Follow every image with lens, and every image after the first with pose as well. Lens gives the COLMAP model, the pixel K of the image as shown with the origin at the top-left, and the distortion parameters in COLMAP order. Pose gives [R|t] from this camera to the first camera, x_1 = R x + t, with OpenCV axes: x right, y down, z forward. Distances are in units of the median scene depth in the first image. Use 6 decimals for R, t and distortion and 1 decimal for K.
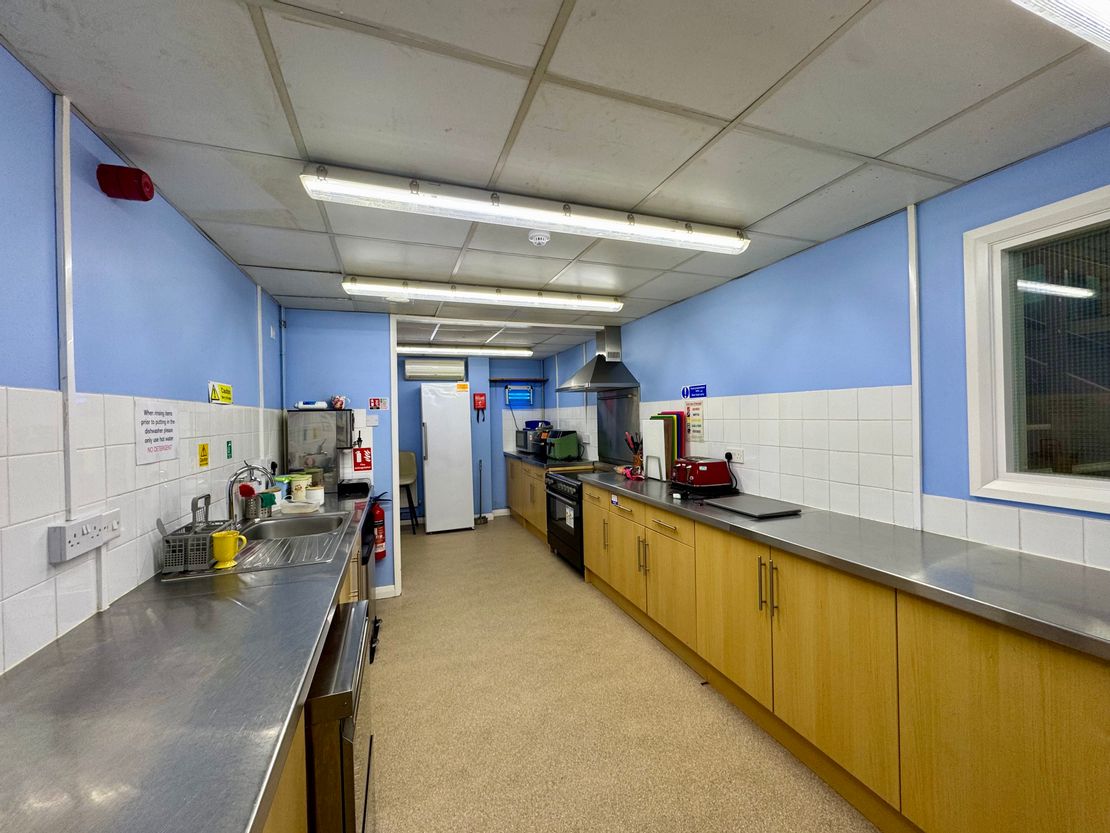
lens RADIAL K [[441.5, 0, 554.0], [0, 441.5, 414.0], [0, 0, 1]] dist [-0.000834, -0.000135]
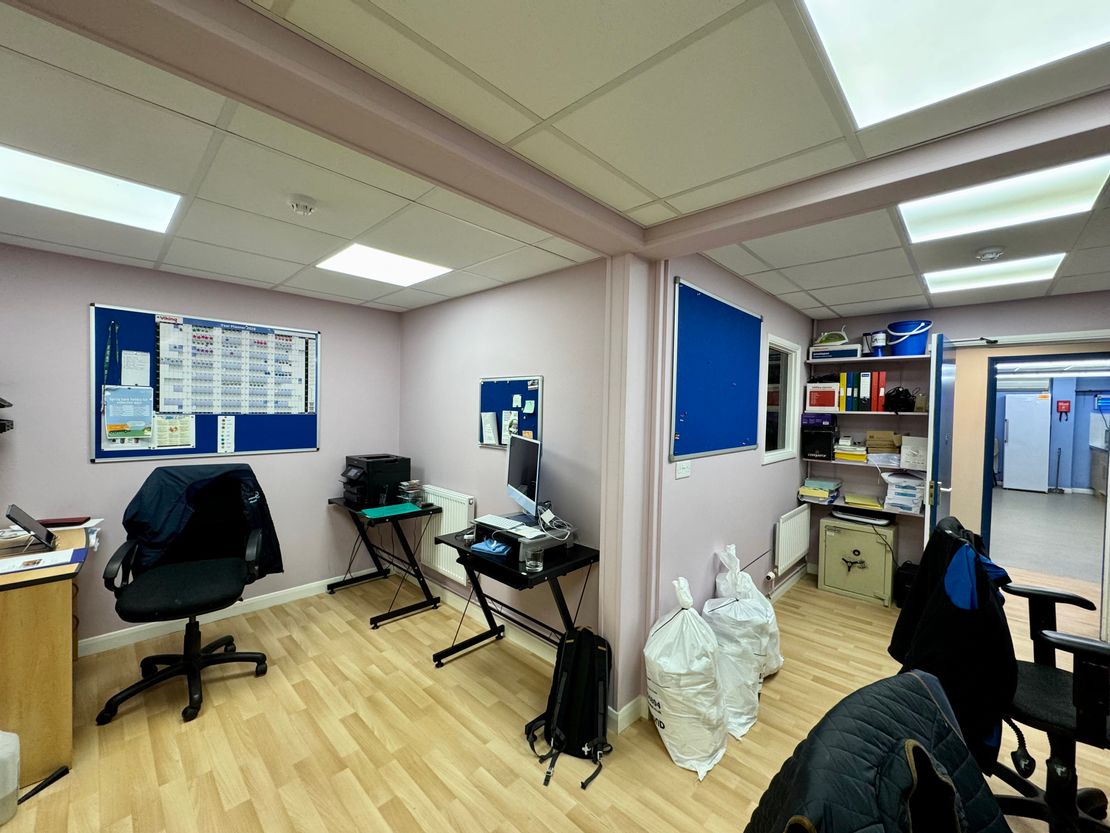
lens RADIAL K [[441.5, 0, 555.0], [0, 441.5, 415.7], [0, 0, 1]] dist [-0.000834, -0.000135]
pose [[0.432385, 0.050639, -0.900266, 0.386522], [-0.034898, 0.998614, 0.039409, 0.001894], [0.901014, 0.014377, 0.433552, -1.028885]]
